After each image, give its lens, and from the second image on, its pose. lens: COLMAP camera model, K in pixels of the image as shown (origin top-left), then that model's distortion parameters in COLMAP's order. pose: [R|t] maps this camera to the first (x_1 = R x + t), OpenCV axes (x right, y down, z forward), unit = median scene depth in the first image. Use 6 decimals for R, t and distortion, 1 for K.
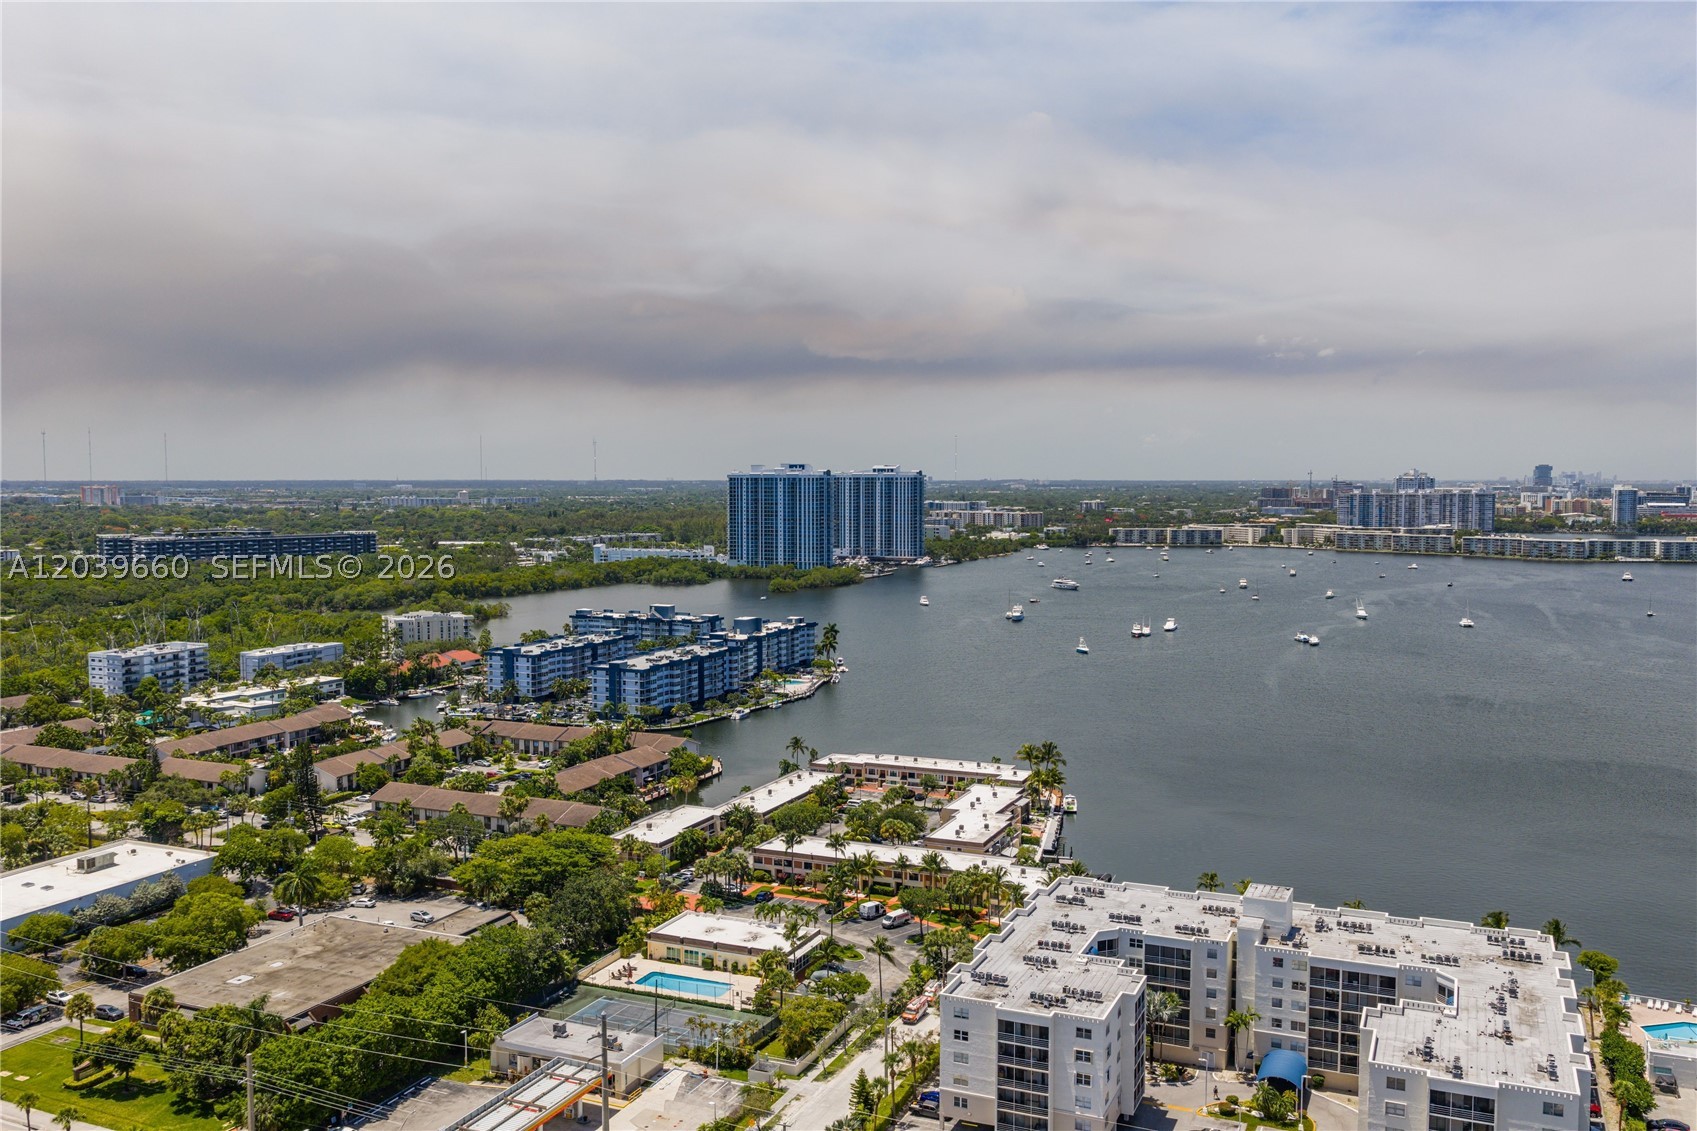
lens RADIAL K [[1403.7, 0, 848.5], [0, 1403.7, 565.5], [0, 0, 1]] dist [0.026247, -0.044599]
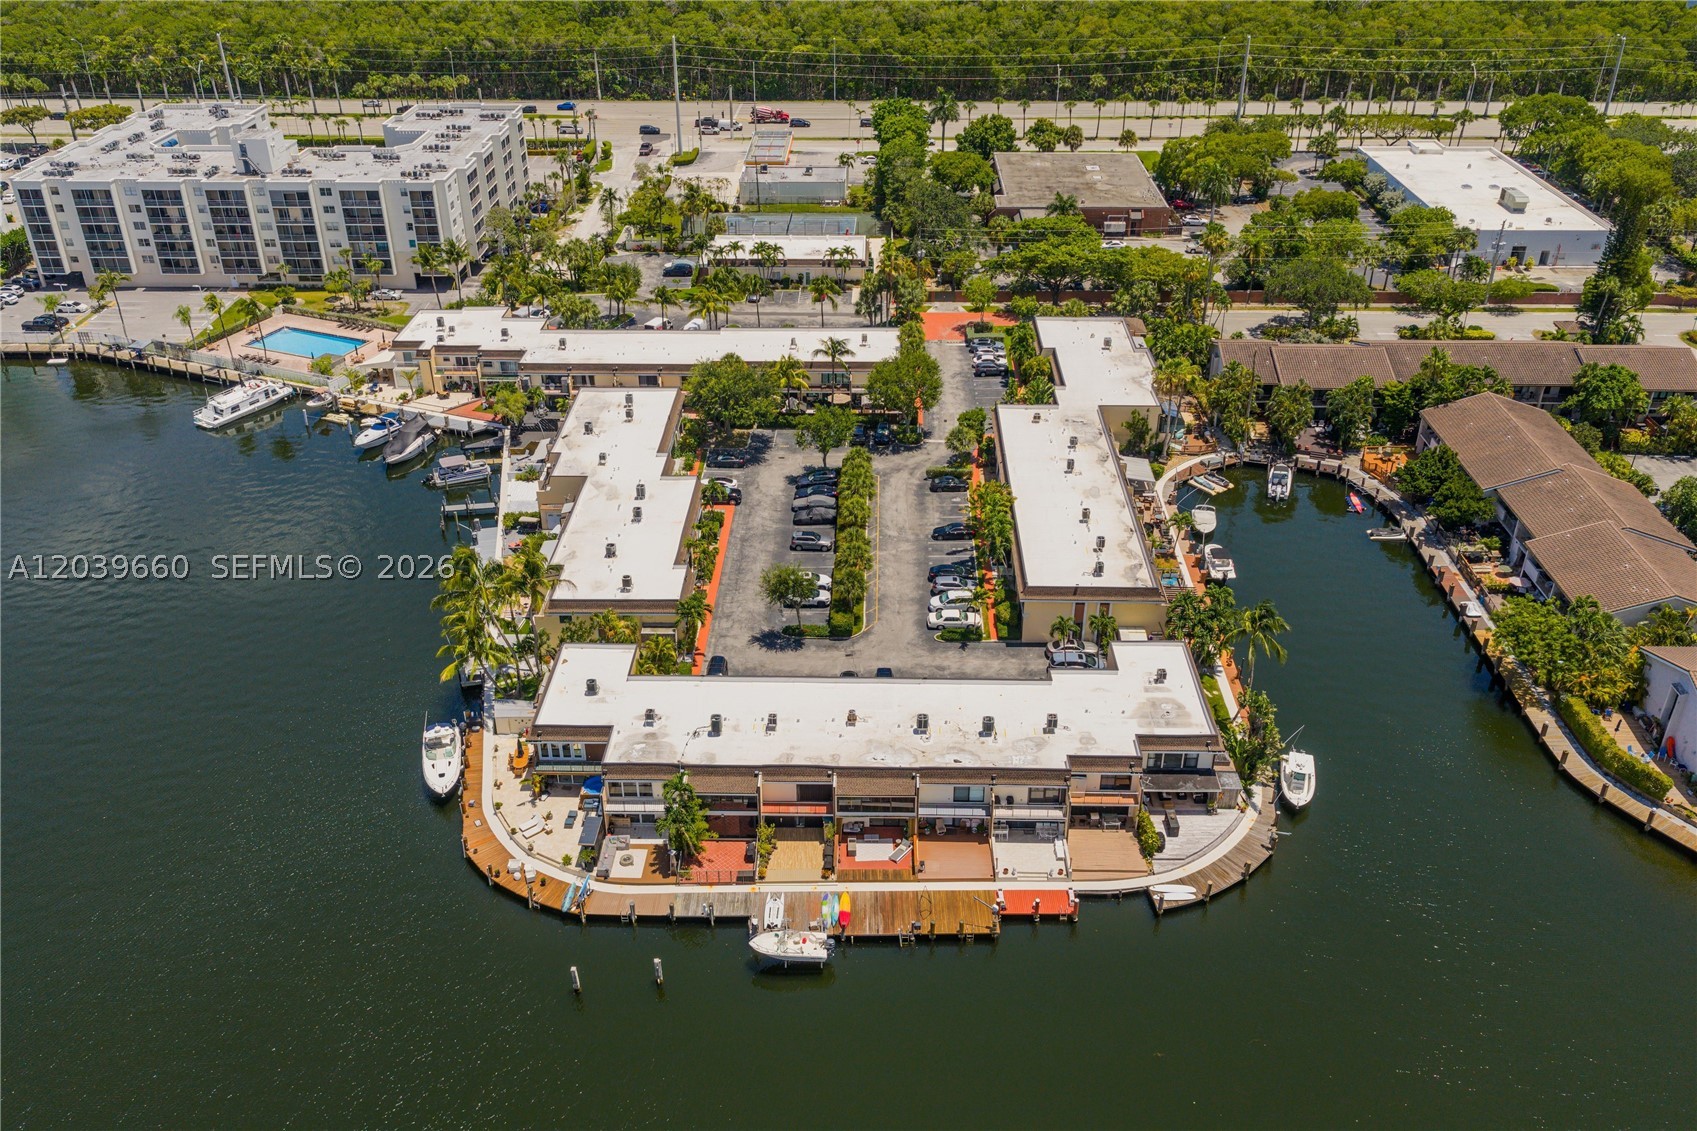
lens RADIAL K [[1403.7, 0, 848.5], [0, 1403.7, 565.5], [0, 0, 1]] dist [0.026247, -0.044599]
pose [[-0.921296, 0.197596, -0.334916, 0.138001], [-0.021472, 0.834109, 0.551181, -0.053842], [0.388268, 0.514993, -0.764219, 1.028576]]
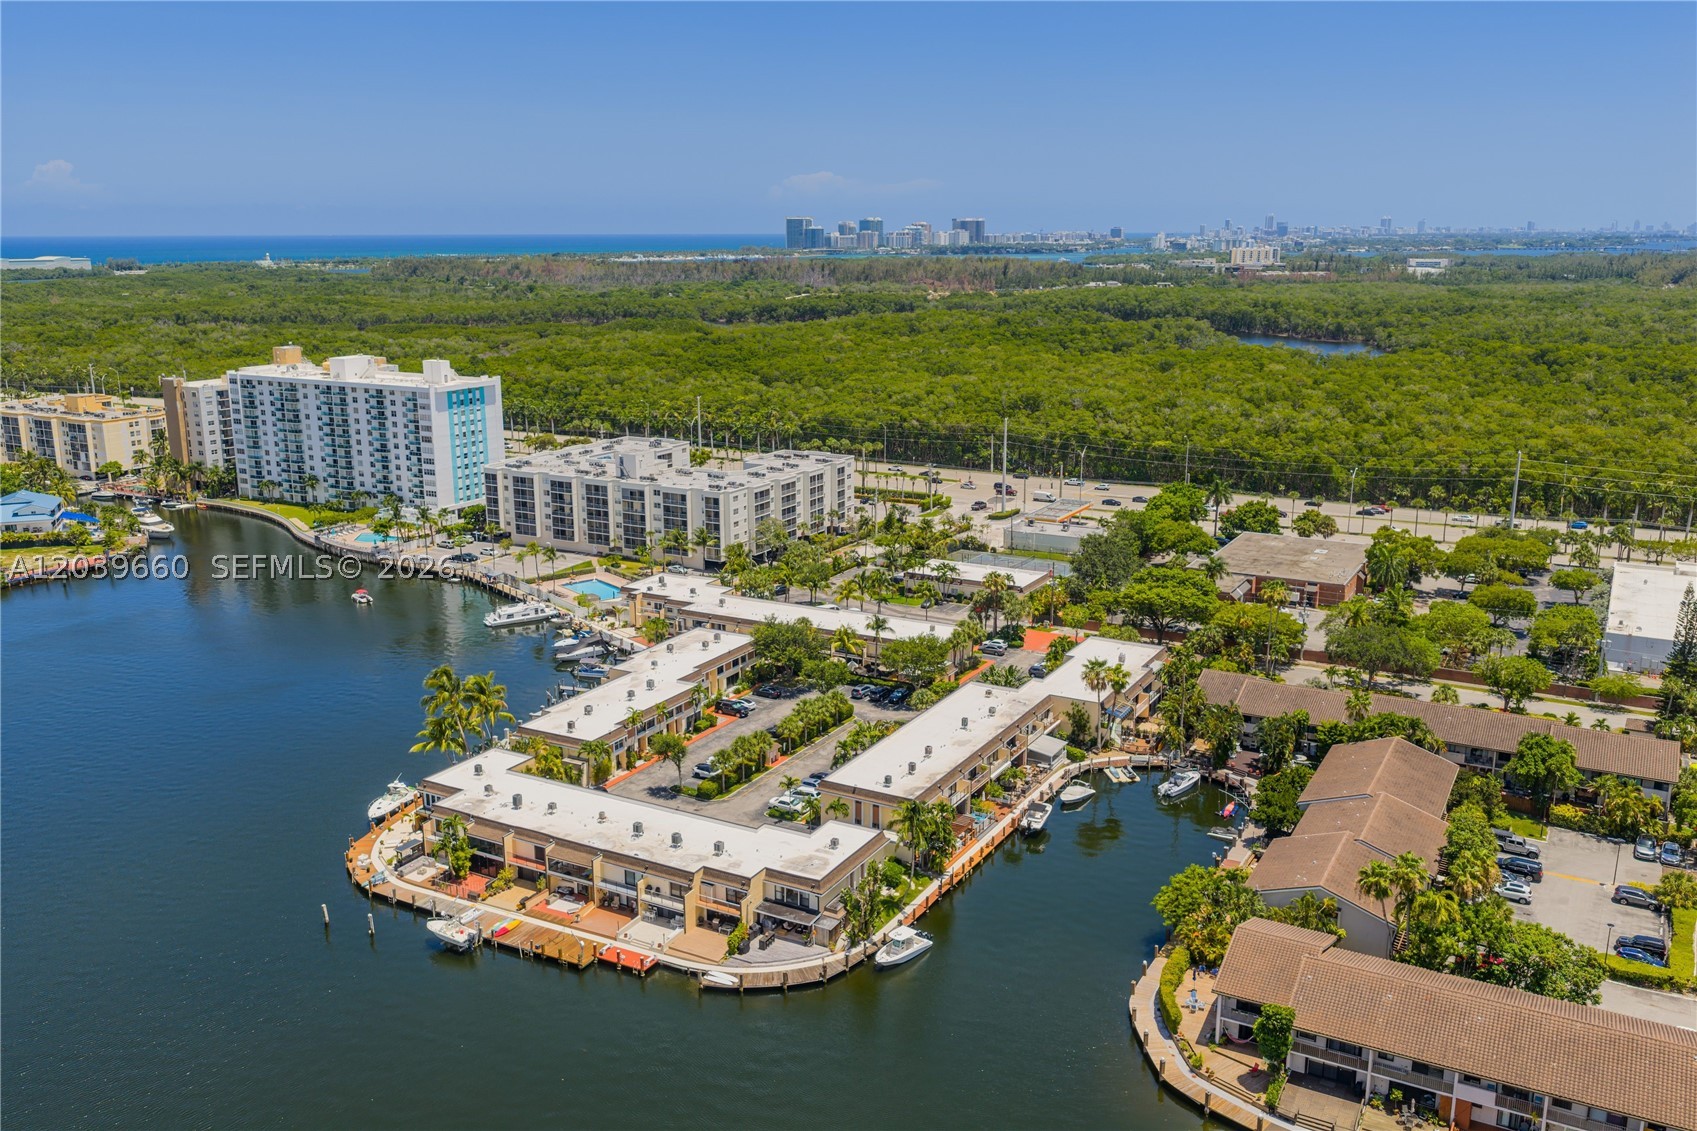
lens RADIAL K [[1403.7, 0, 848.5], [0, 1403.7, 565.5], [0, 0, 1]] dist [0.026247, -0.044599]
pose [[-0.996033, -0.018006, 0.087148, -0.042298], [0.008494, 0.955608, 0.294518, -0.051888], [-0.088582, 0.294089, -0.951664, 1.163228]]
